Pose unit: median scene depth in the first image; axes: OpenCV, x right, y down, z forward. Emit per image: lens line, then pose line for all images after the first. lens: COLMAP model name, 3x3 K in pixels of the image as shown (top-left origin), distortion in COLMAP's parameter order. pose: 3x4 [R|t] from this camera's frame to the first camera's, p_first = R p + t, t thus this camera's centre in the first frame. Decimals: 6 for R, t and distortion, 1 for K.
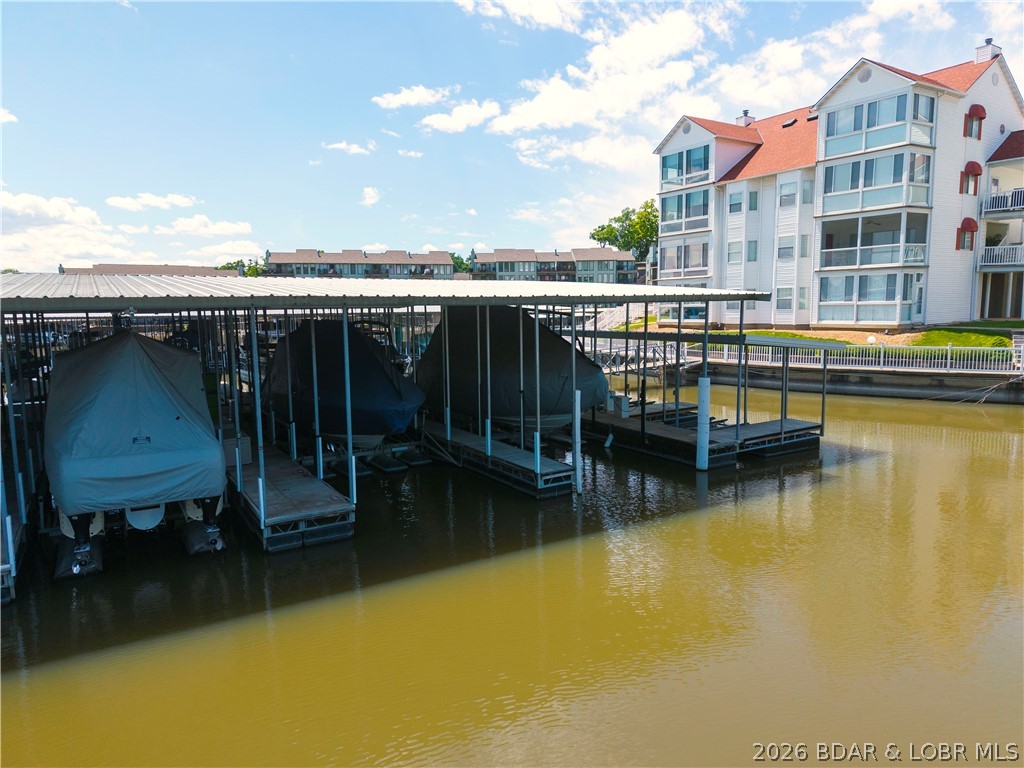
lens RADIAL K [[707.3, 0, 514.3], [0, 707.3, 390.4], [0, 0, 1]] dist [0.009158, 0.003885]
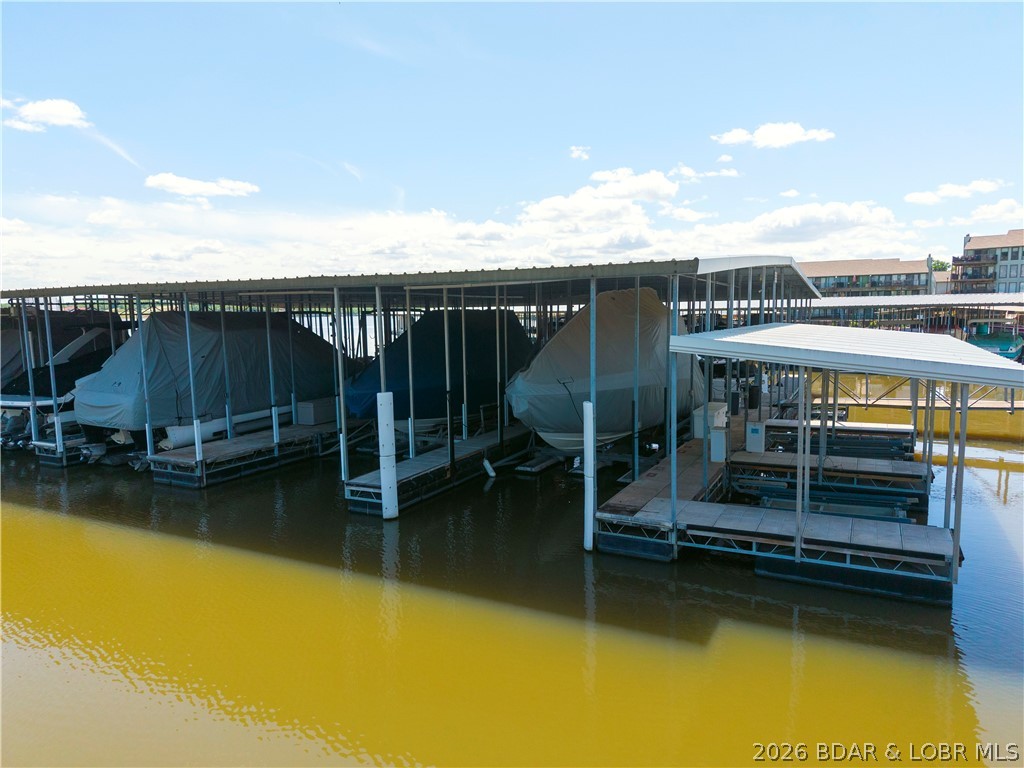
lens RADIAL K [[707.3, 0, 512.6], [0, 707.3, 387.1], [0, 0, 1]] dist [0.009158, 0.003885]
pose [[0.487238, 0.095953, -0.867982, 0.430384], [-0.097291, 0.993722, 0.055239, -0.031912], [0.867833, 0.057533, 0.493514, 0.360322]]
